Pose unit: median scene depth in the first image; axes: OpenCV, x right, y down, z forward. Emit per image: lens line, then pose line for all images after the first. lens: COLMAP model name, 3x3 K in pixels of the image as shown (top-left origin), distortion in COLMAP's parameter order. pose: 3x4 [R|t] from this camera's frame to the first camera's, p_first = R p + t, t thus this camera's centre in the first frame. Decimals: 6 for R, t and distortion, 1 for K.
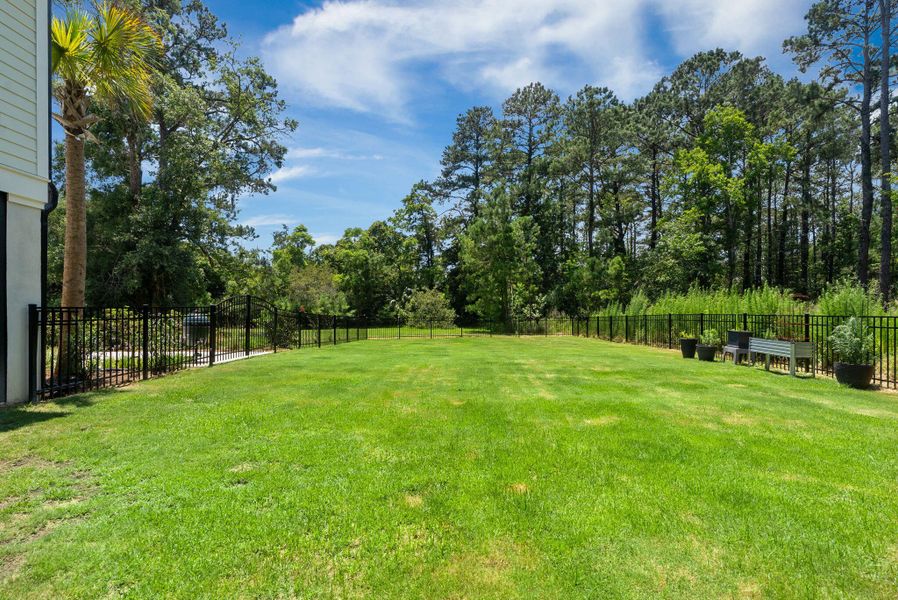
lens RADIAL K [[410.2, 0, 449.7], [0, 410.2, 312.5], [0, 0, 1]] dist [-0.000445, -0.000341]
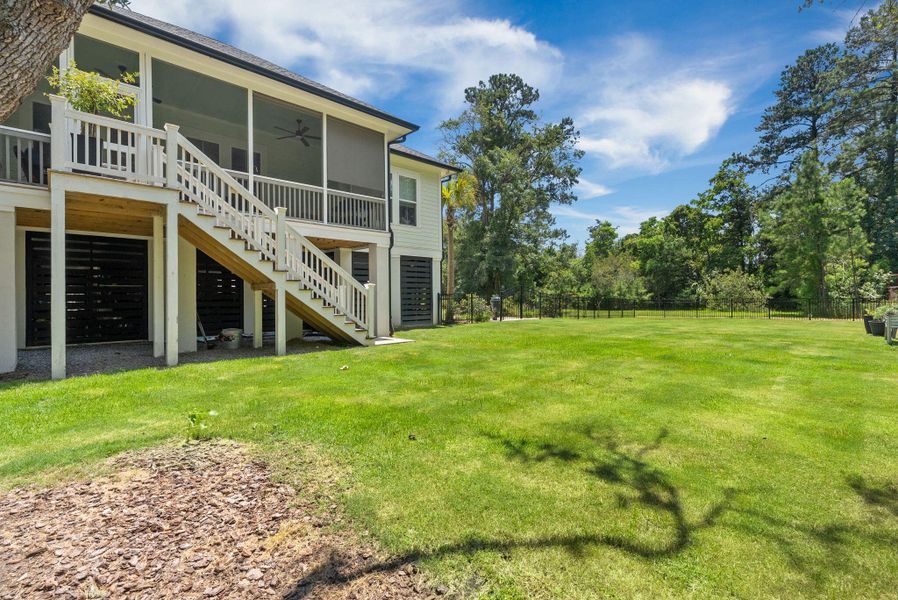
lens RADIAL K [[411.0, 0, 450.0], [0, 411.0, 296.3], [0, 0, 1]] dist [-0.000333, 0.000010]
pose [[0.706990, -0.008855, -0.707169, 0.155968], [0.007903, 0.999958, -0.004620, 0.002565], [0.707180, -0.002323, 0.707030, -0.142270]]
